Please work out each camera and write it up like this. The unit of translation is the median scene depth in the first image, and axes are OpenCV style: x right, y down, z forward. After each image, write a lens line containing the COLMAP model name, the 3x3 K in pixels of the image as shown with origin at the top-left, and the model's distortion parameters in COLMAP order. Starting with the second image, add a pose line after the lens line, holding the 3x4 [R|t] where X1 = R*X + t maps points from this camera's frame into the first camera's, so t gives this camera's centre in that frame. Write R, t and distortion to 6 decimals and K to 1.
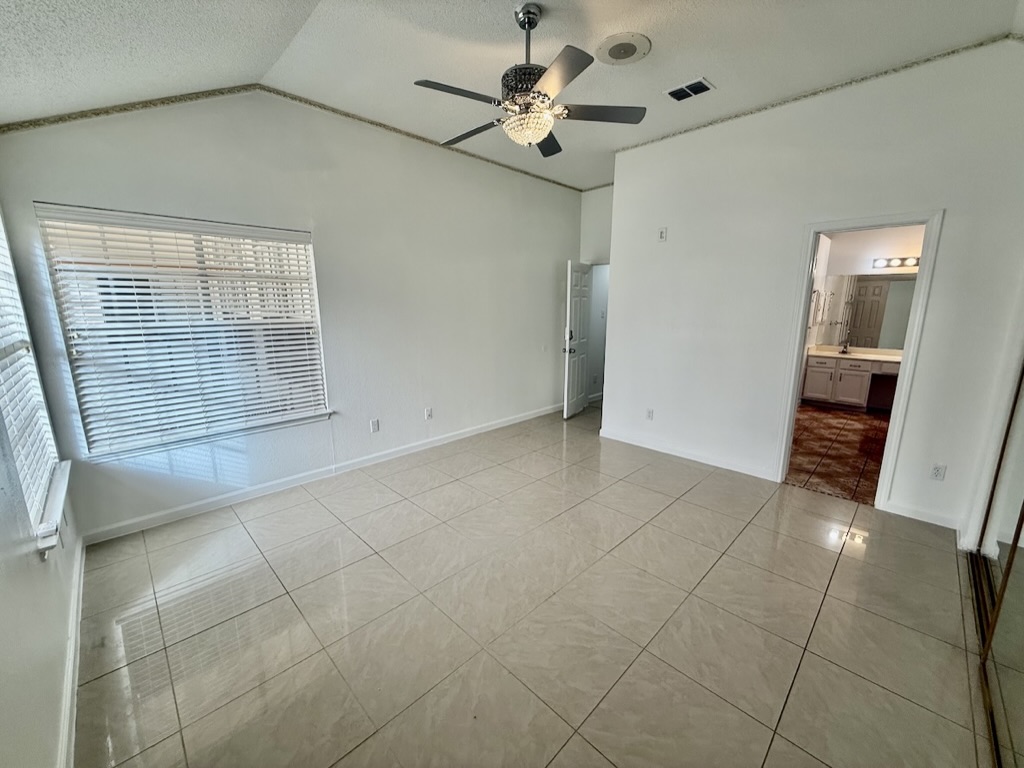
lens RADIAL K [[408.5, 0, 512.0], [0, 408.5, 384.0], [0, 0, 1]] dist [0.001038, 0.000088]
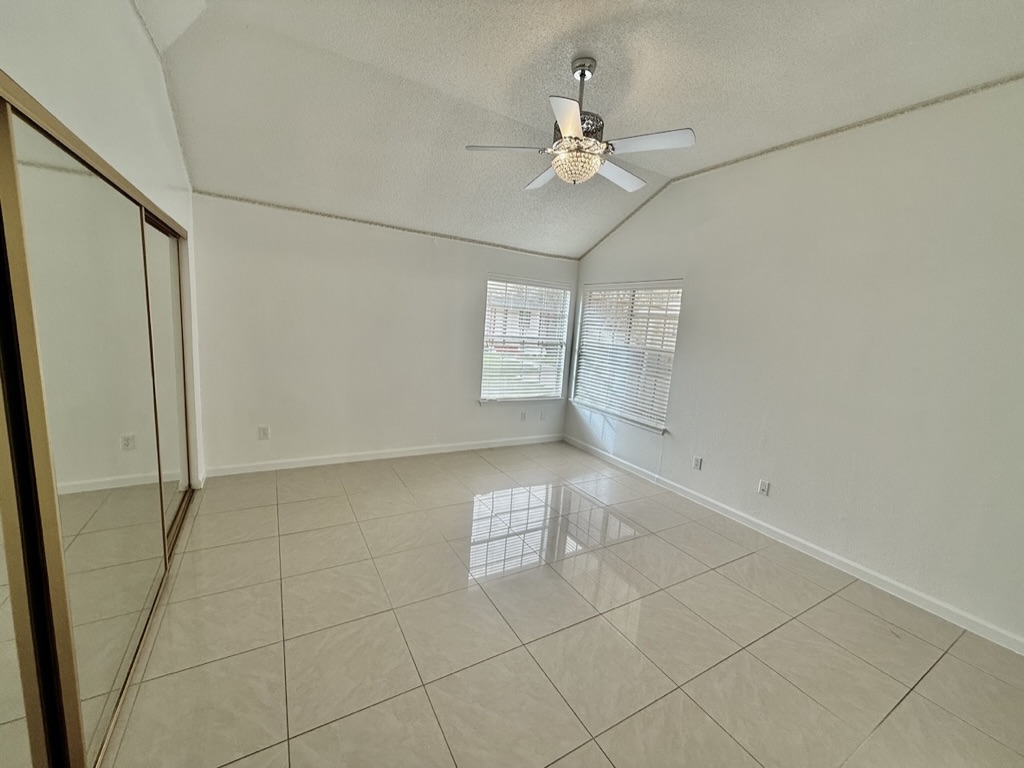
lens RADIAL K [[408.5, 0, 512.0], [0, 408.5, 384.0], [0, 0, 1]] dist [0.001038, 0.000088]
pose [[-0.248063, 0.126029, -0.960511, 0.862419], [-0.263408, 0.945370, 0.192070, -0.184306], [0.932245, 0.300652, -0.201314, 0.908075]]
